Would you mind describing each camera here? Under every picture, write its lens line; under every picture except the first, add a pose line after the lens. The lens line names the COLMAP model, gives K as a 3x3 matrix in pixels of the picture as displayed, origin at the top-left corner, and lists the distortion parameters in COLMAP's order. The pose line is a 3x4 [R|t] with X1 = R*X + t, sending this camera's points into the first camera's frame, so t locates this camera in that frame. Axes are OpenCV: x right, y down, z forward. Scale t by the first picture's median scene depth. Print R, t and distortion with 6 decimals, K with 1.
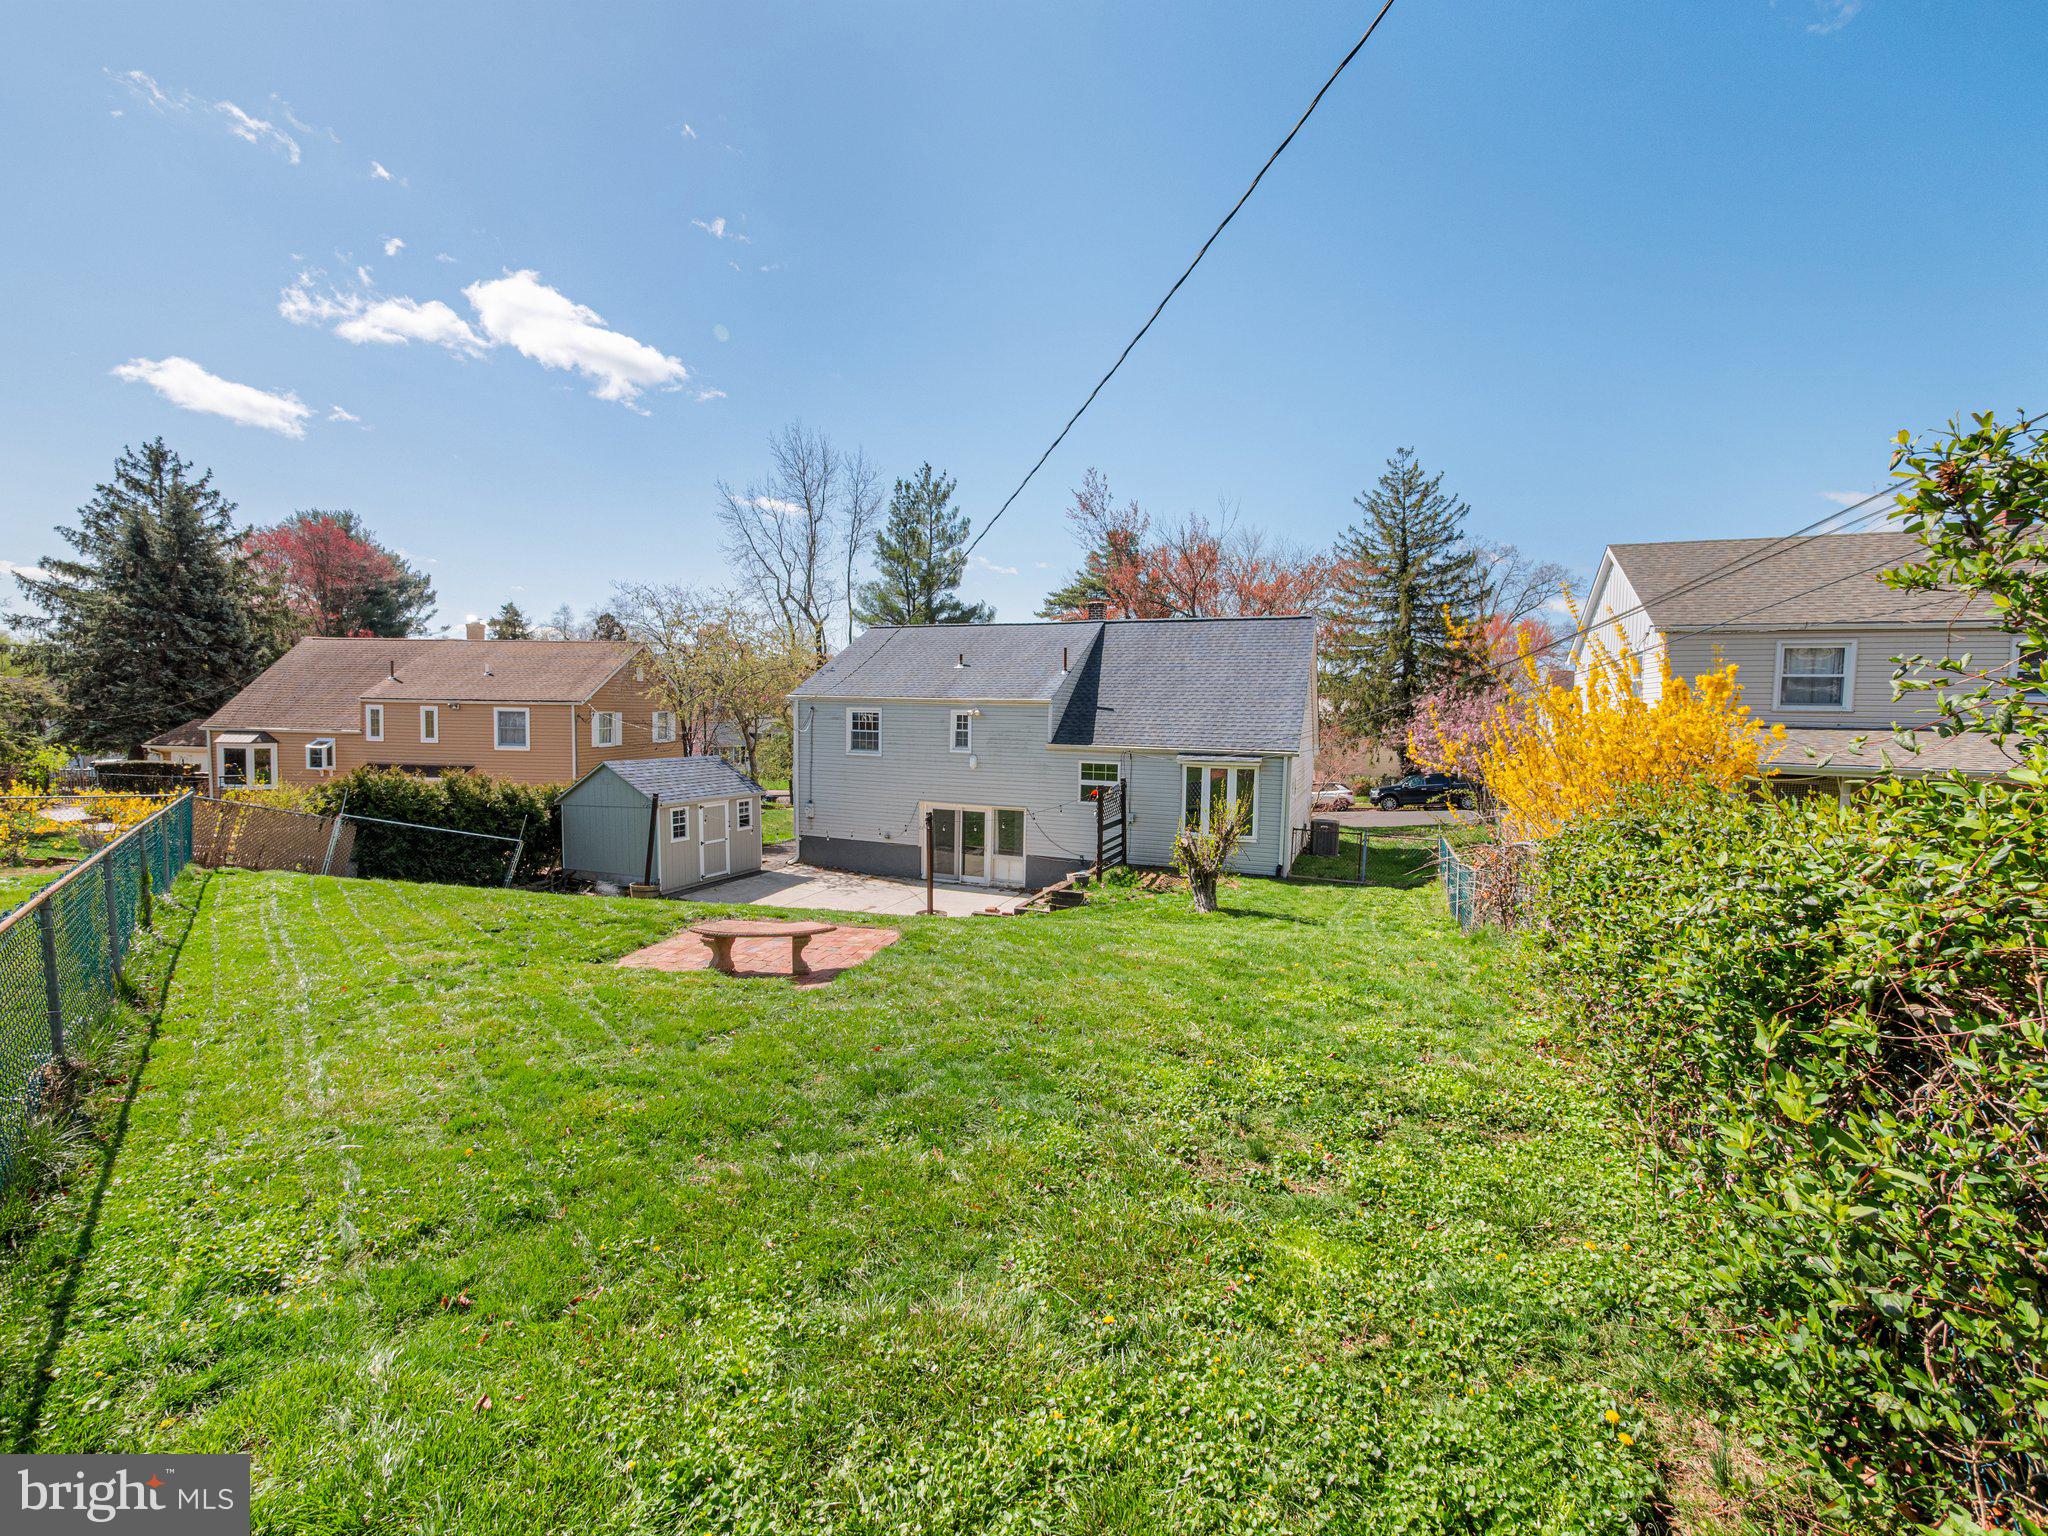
lens RADIAL K [[861.8, 0, 1021.8], [0, 861.8, 761.8], [0, 0, 1]] dist [-0.001698, -0.000156]
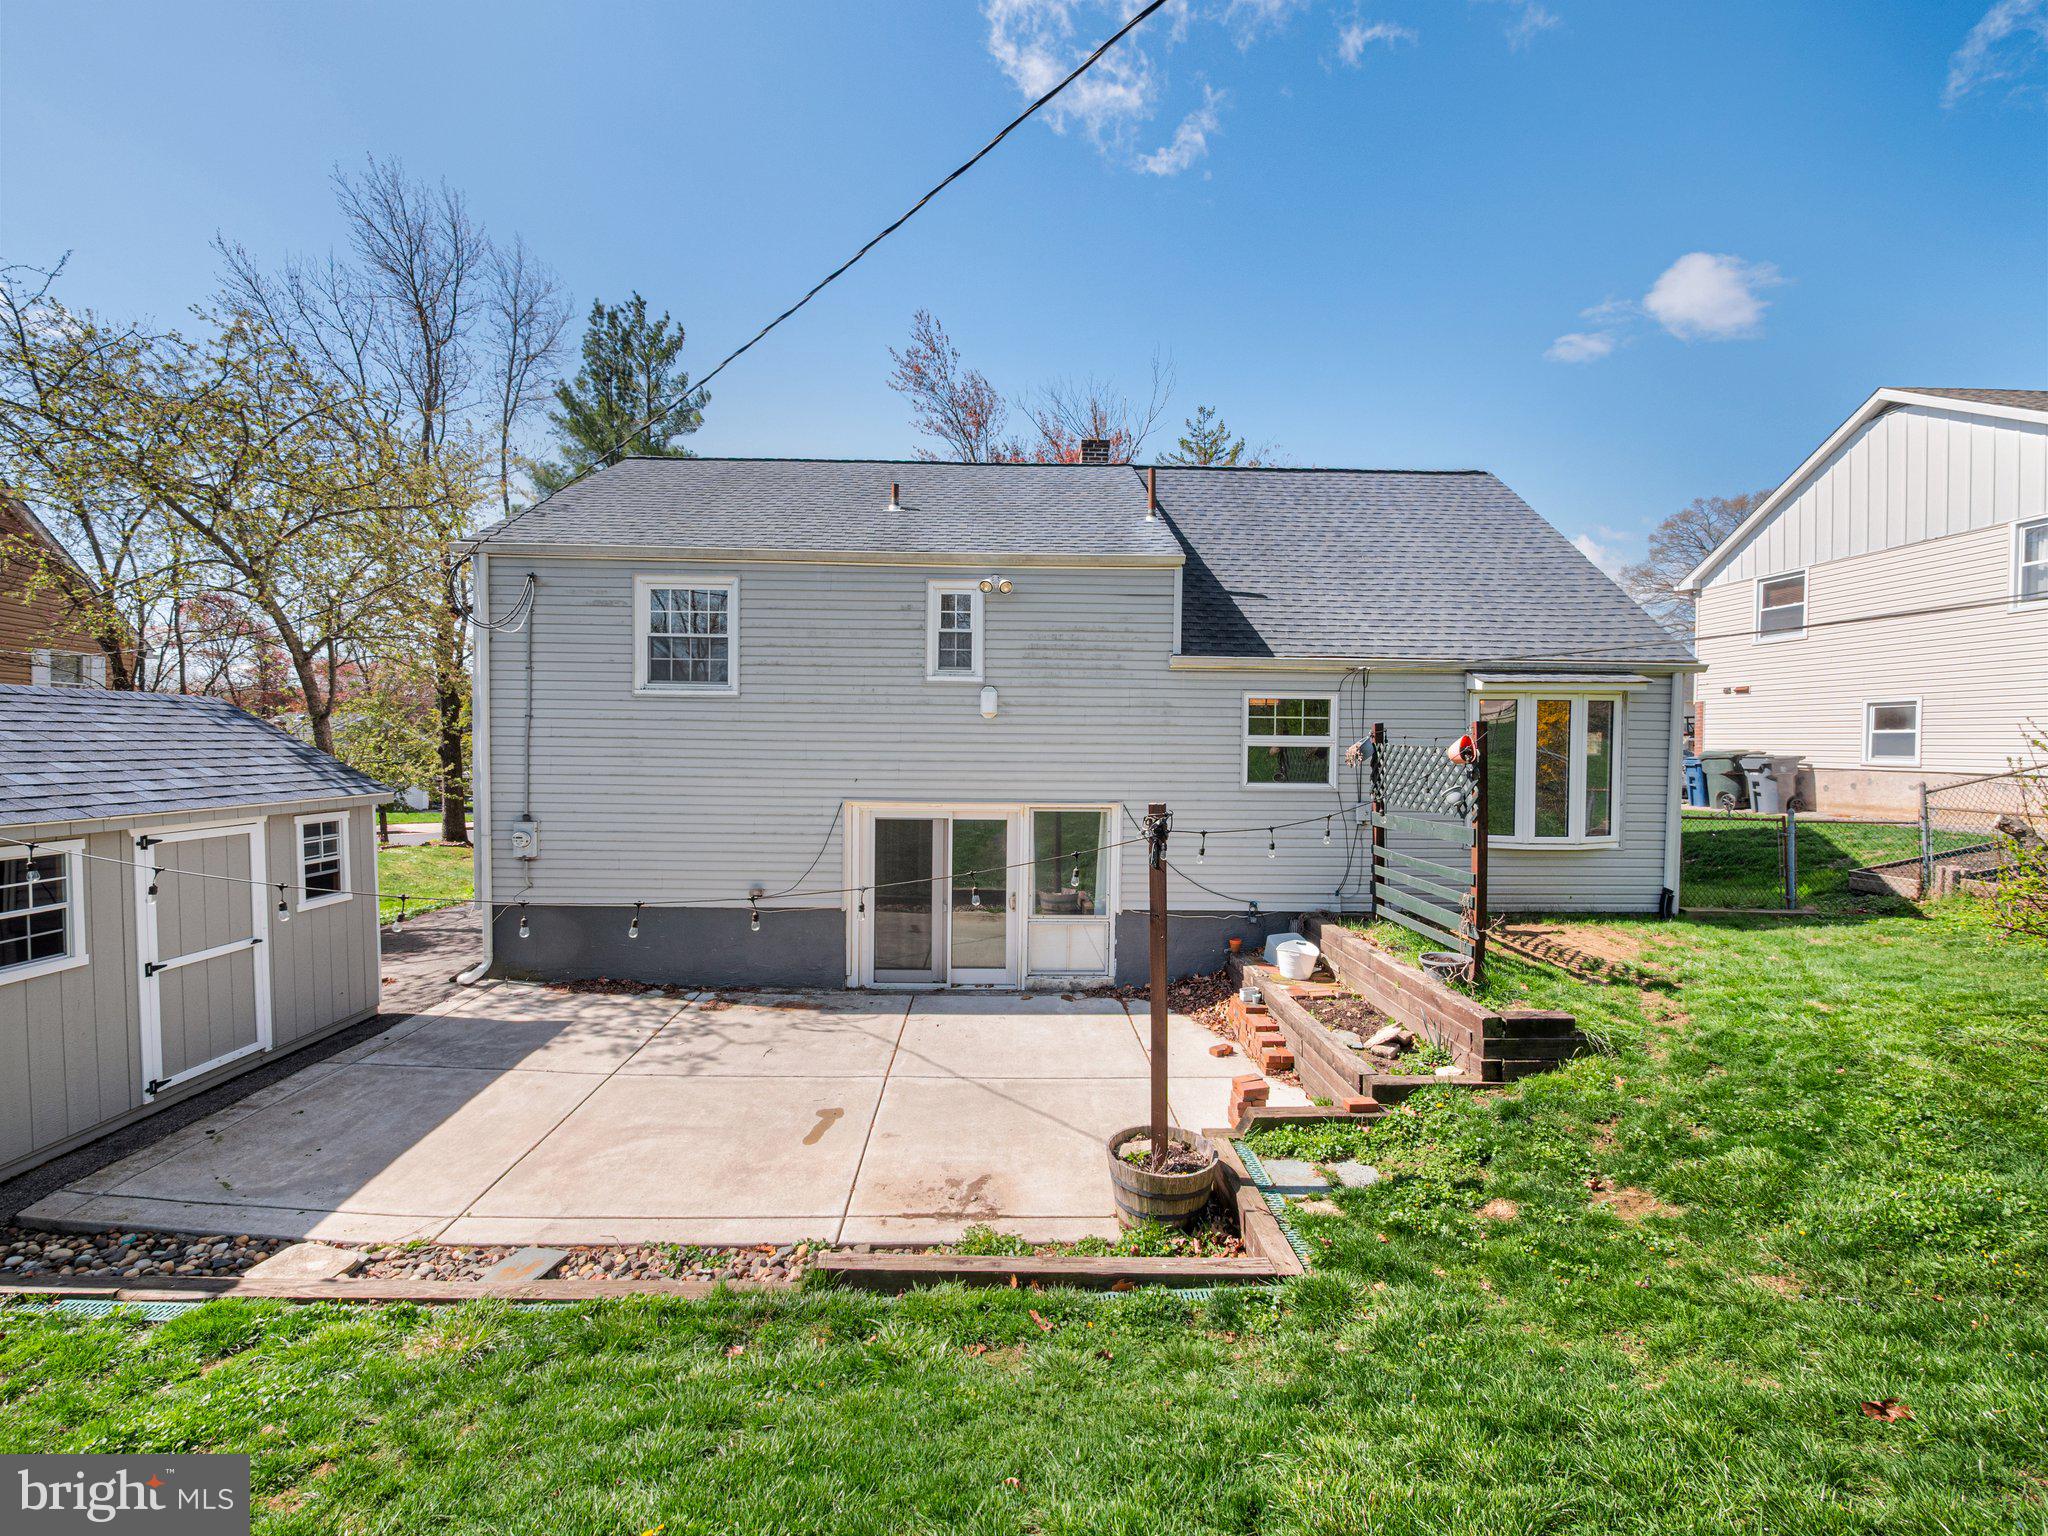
lens RADIAL K [[861.8, 0, 1021.8], [0, 861.8, 761.8], [0, 0, 1]] dist [-0.001698, -0.000156]
pose [[0.915604, -0.018293, 0.401666, -0.209553], [0.030240, 0.999268, -0.023422, 0.039376], [-0.400943, 0.033592, 0.915487, 0.590687]]
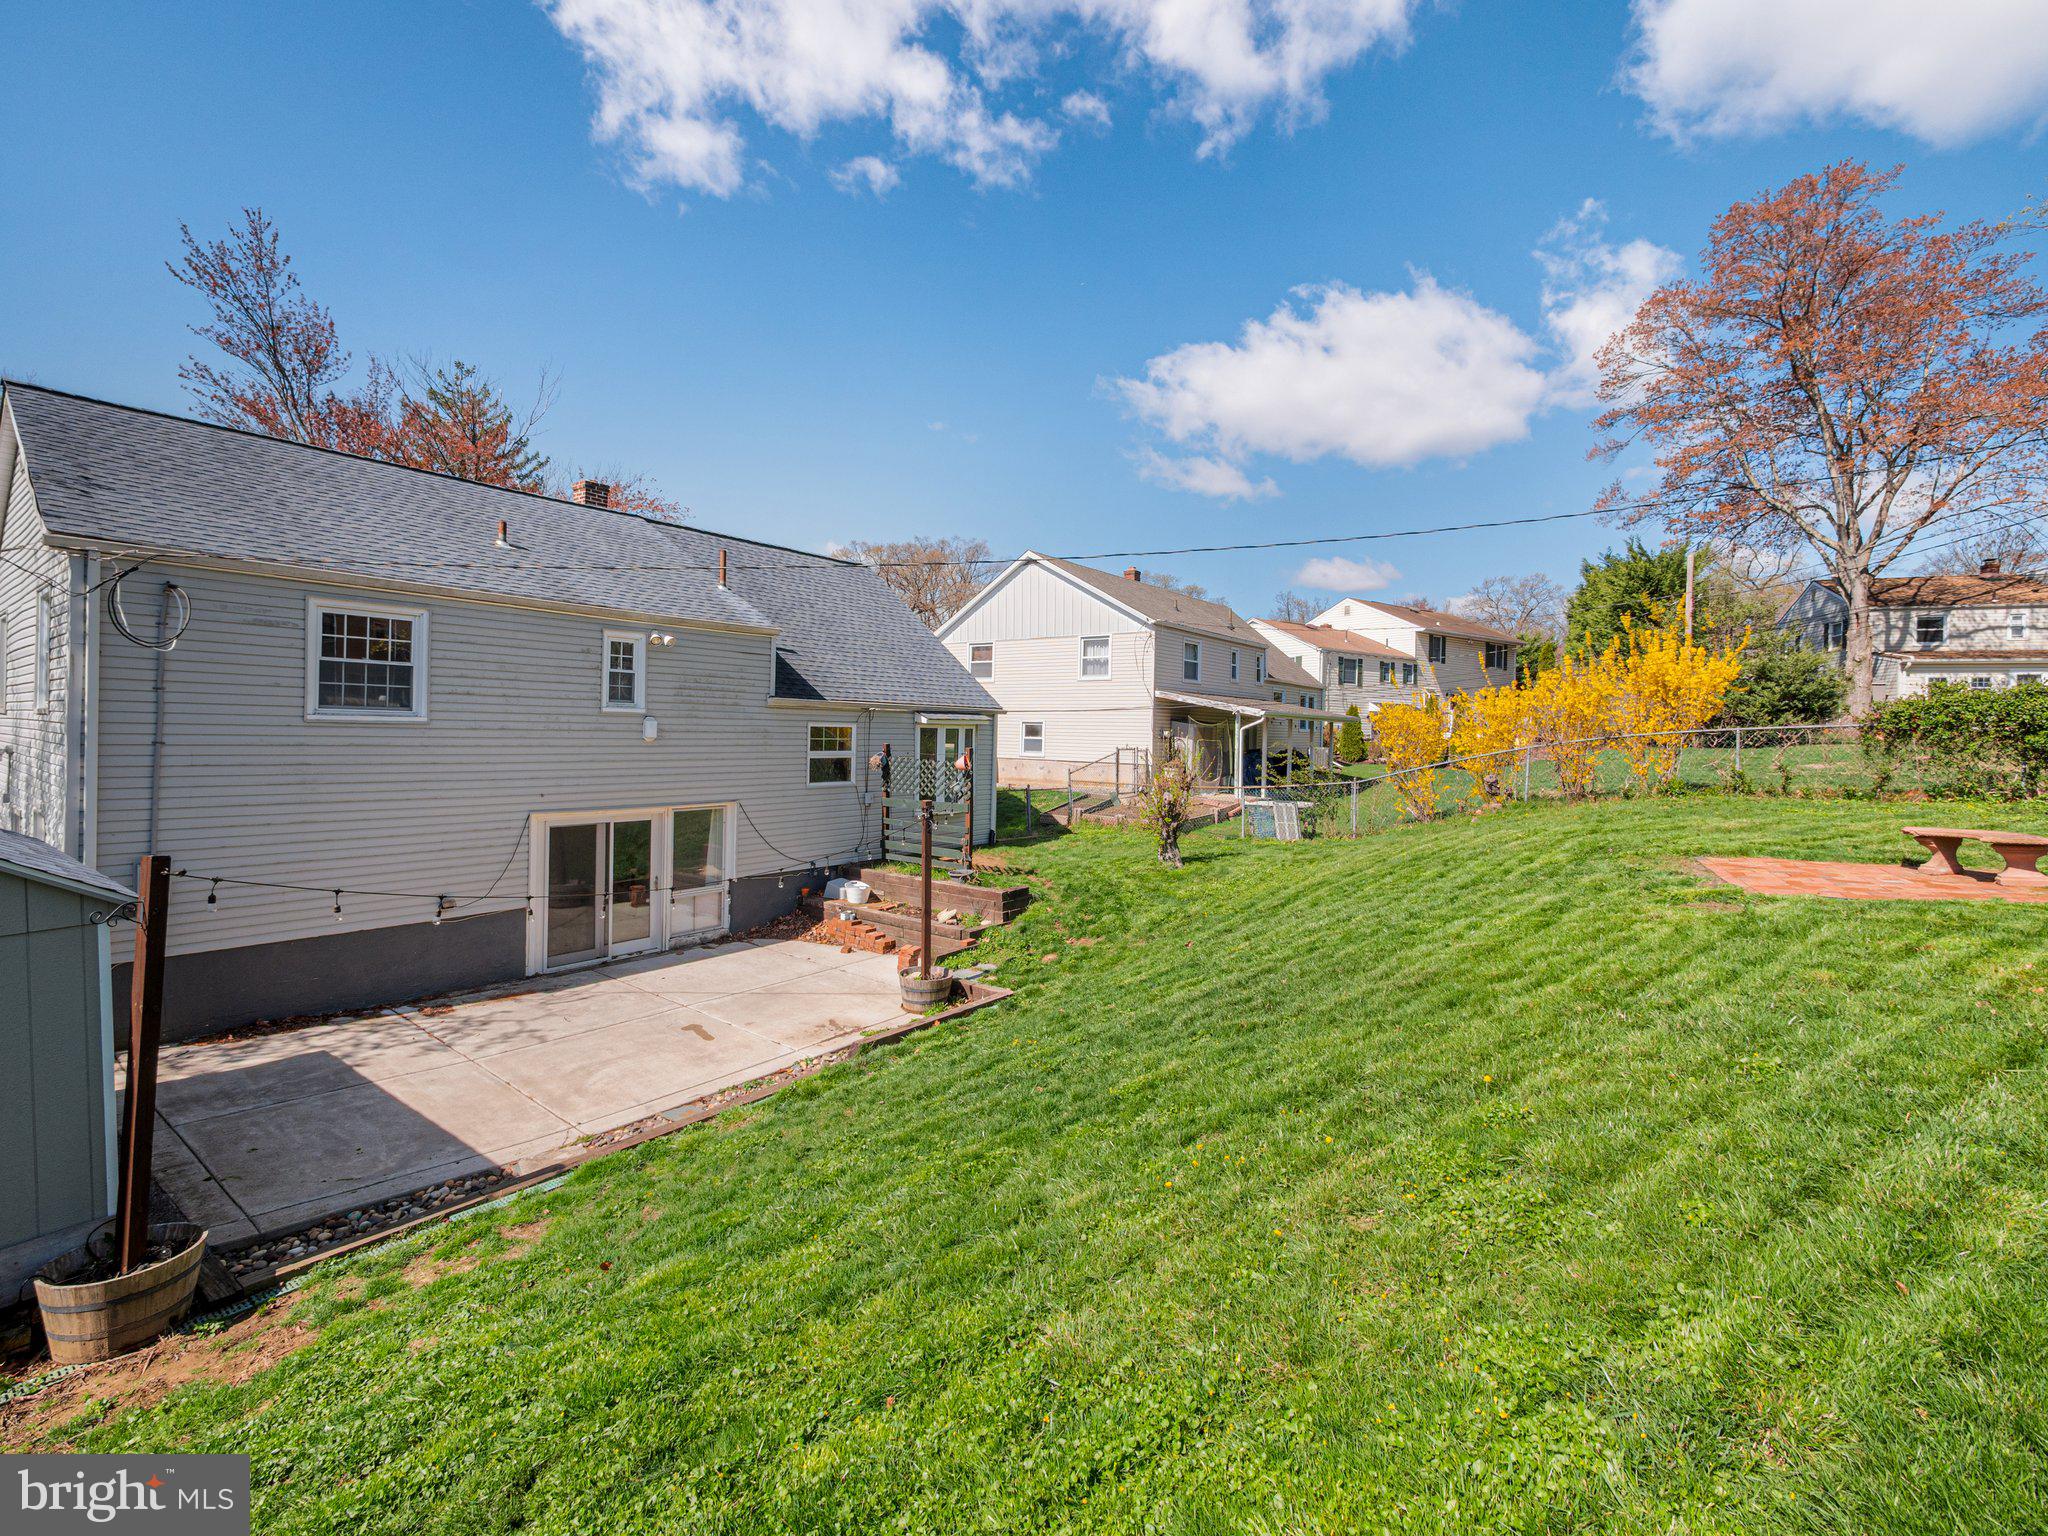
lens RADIAL K [[881.2, 0, 1026.1], [0, 881.2, 752.0], [0, 0, 1]] dist [-0.001767, -0.000569]
pose [[0.254970, -0.035592, 0.966294, -0.526831], [0.040897, 0.998825, 0.025999, 0.009751], [-0.966084, 0.032890, 0.256126, 0.613569]]
